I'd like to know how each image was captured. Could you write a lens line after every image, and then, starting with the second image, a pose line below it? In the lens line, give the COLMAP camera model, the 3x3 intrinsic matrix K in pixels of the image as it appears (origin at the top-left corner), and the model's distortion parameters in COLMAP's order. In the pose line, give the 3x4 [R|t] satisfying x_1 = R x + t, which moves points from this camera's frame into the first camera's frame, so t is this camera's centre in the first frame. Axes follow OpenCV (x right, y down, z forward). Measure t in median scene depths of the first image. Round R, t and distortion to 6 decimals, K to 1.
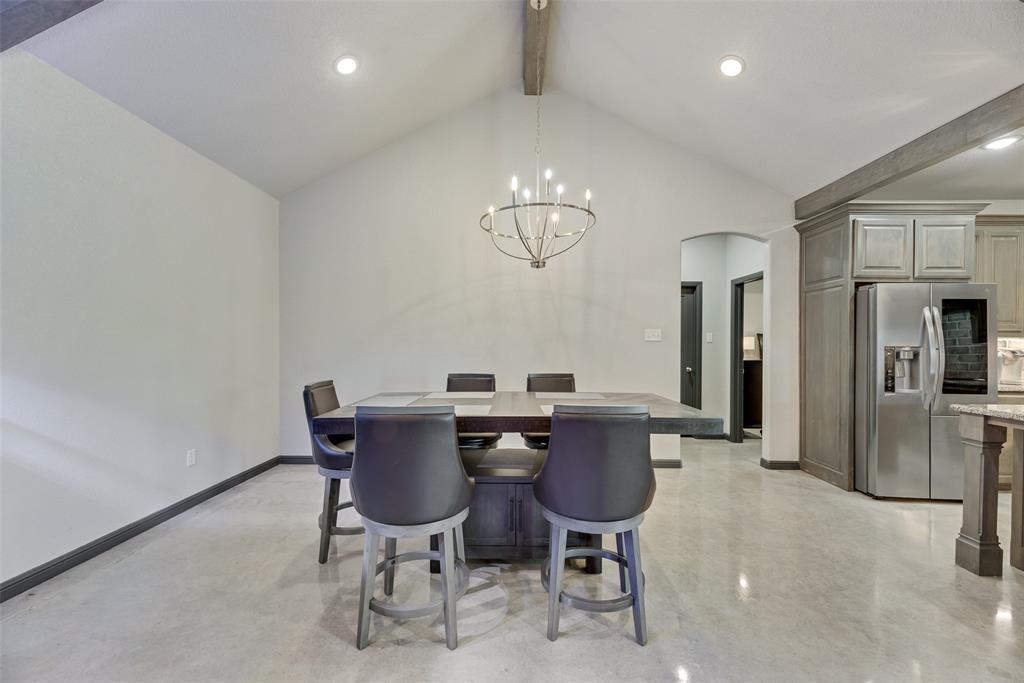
lens RADIAL K [[412.5, 0, 512.7], [0, 412.5, 346.3], [0, 0, 1]] dist [0.003266, -0.000688]
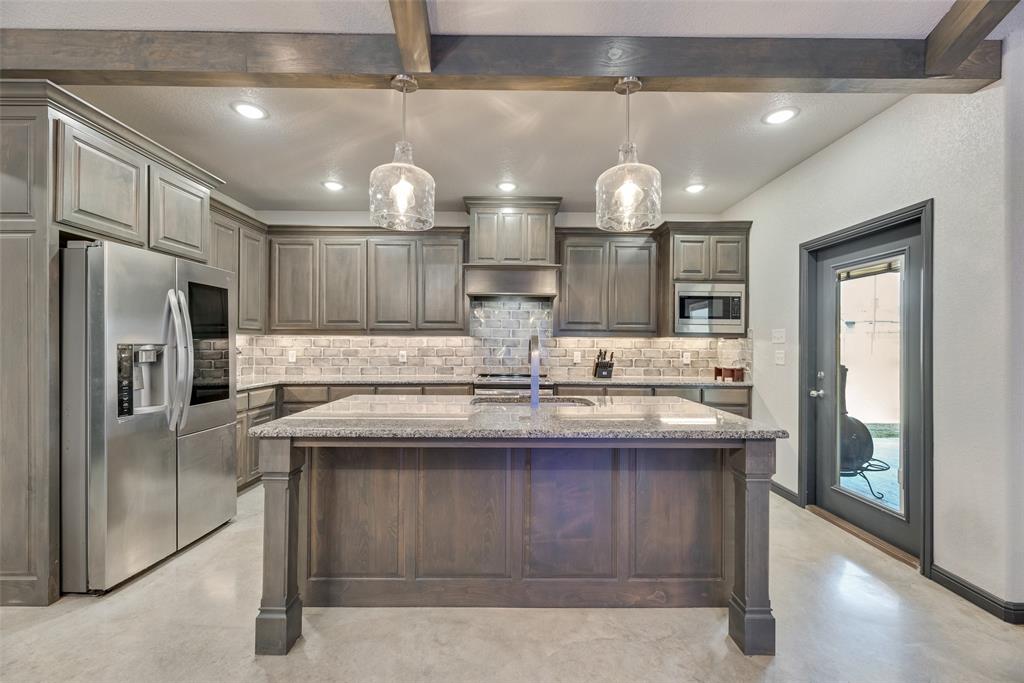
lens RADIAL K [[412.5, 0, 511.0], [0, 412.5, 344.3], [0, 0, 1]] dist [0.003266, -0.000688]
pose [[-0.020658, -0.005388, 0.999772, 0.258673], [0.000703, 0.999985, 0.005403, -0.002134], [-0.999786, 0.000814, -0.020654, 0.412641]]
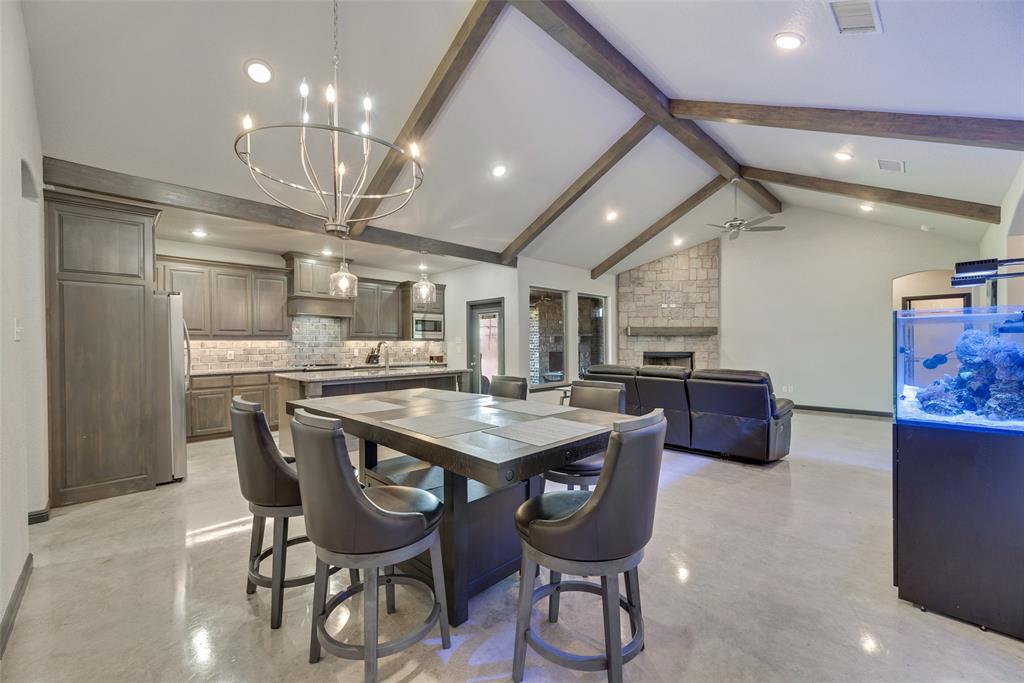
lens RADIAL K [[412.5, 0, 515.7], [0, 412.5, 339.9], [0, 0, 1]] dist [0.003266, -0.000688]
pose [[-0.720861, 0.007344, 0.693041, -0.570936], [0.006657, 0.999971, -0.003672, -0.008202], [-0.693048, 0.001967, -0.720889, 1.178451]]
